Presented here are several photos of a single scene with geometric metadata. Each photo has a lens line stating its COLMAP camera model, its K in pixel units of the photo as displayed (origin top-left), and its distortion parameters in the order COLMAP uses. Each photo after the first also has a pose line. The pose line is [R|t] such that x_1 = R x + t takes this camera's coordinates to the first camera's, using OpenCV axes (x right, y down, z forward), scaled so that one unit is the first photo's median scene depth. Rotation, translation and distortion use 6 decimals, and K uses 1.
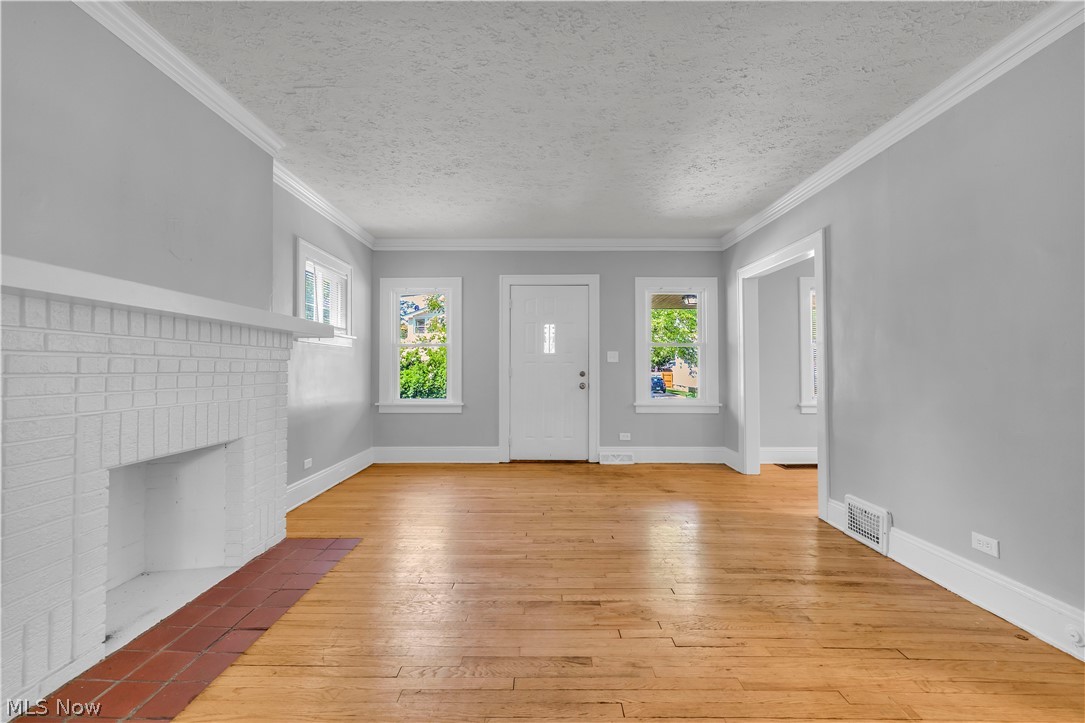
lens RADIAL K [[449.6, 0, 538.9], [0, 449.6, 363.2], [0, 0, 1]] dist [0.010501, 0.000148]
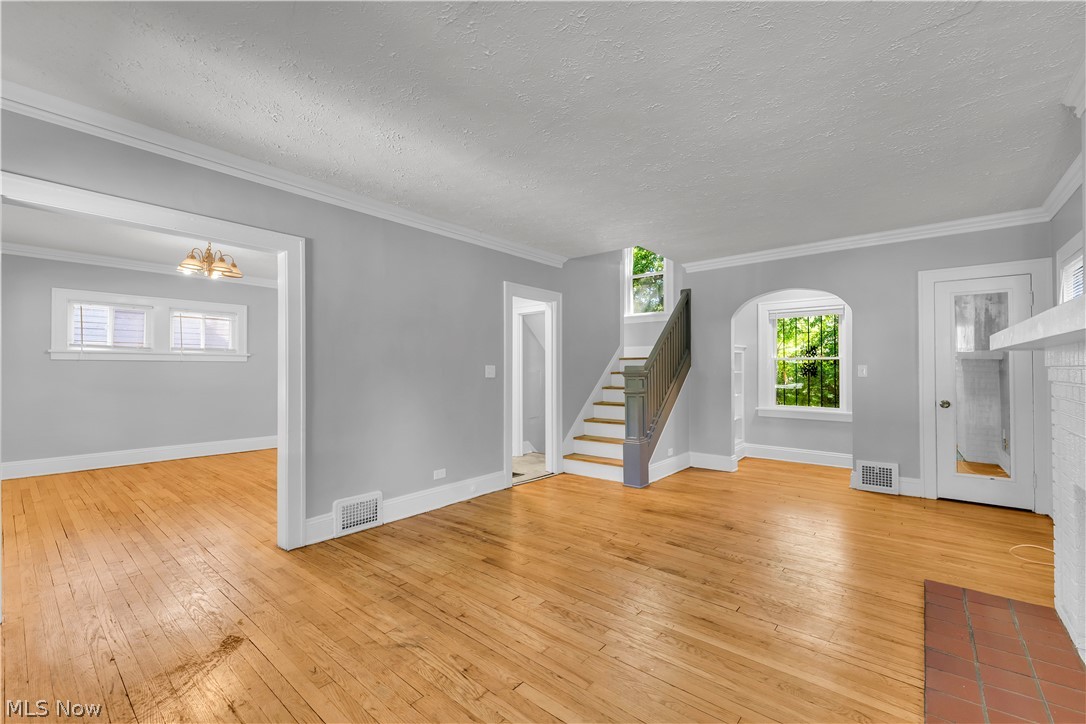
lens RADIAL K [[450.0, 0, 537.0], [0, 450.0, 367.7], [0, 0, 1]] dist [0.010501, 0.000148]
pose [[-0.768474, 0.004500, 0.639865, -0.491786], [-0.008501, 0.999815, -0.017241, -0.009858], [-0.639824, -0.018688, -0.768294, 2.078496]]
